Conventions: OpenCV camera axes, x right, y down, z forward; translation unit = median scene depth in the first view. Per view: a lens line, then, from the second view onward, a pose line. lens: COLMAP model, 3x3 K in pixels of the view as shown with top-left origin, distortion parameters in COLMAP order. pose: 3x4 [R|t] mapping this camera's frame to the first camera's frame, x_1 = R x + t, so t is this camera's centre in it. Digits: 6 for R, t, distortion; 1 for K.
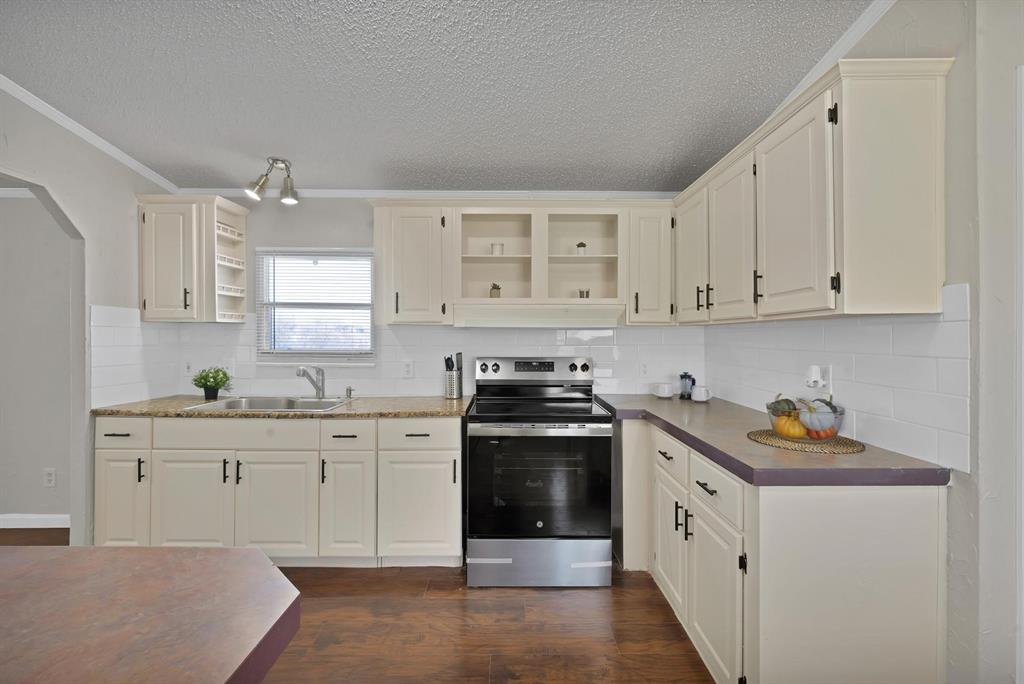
lens RADIAL K [[450.9, 0, 511.3], [0, 450.9, 339.8], [0, 0, 1]] dist [-0.000197, 0.001225]
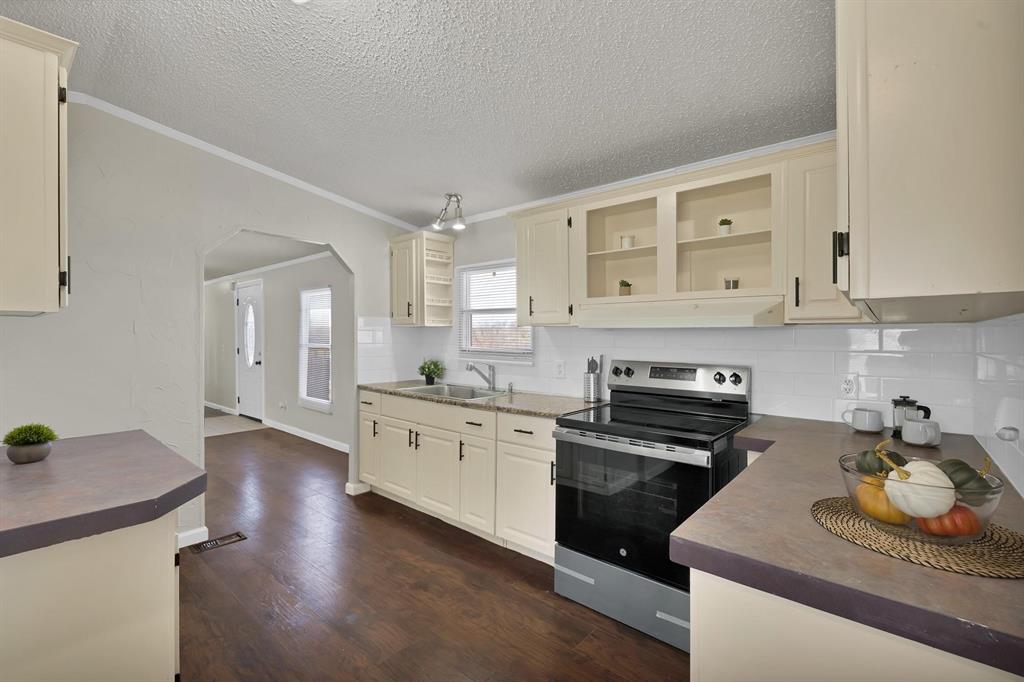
lens RADIAL K [[450.9, 0, 518.4], [0, 450.9, 340.3], [0, 0, 1]] dist [-0.000197, 0.001225]
pose [[0.761668, 0.009047, -0.647904, 0.405358], [-0.008391, 0.999956, 0.004098, -0.005435], [0.647913, 0.002316, 0.761711, 0.164215]]
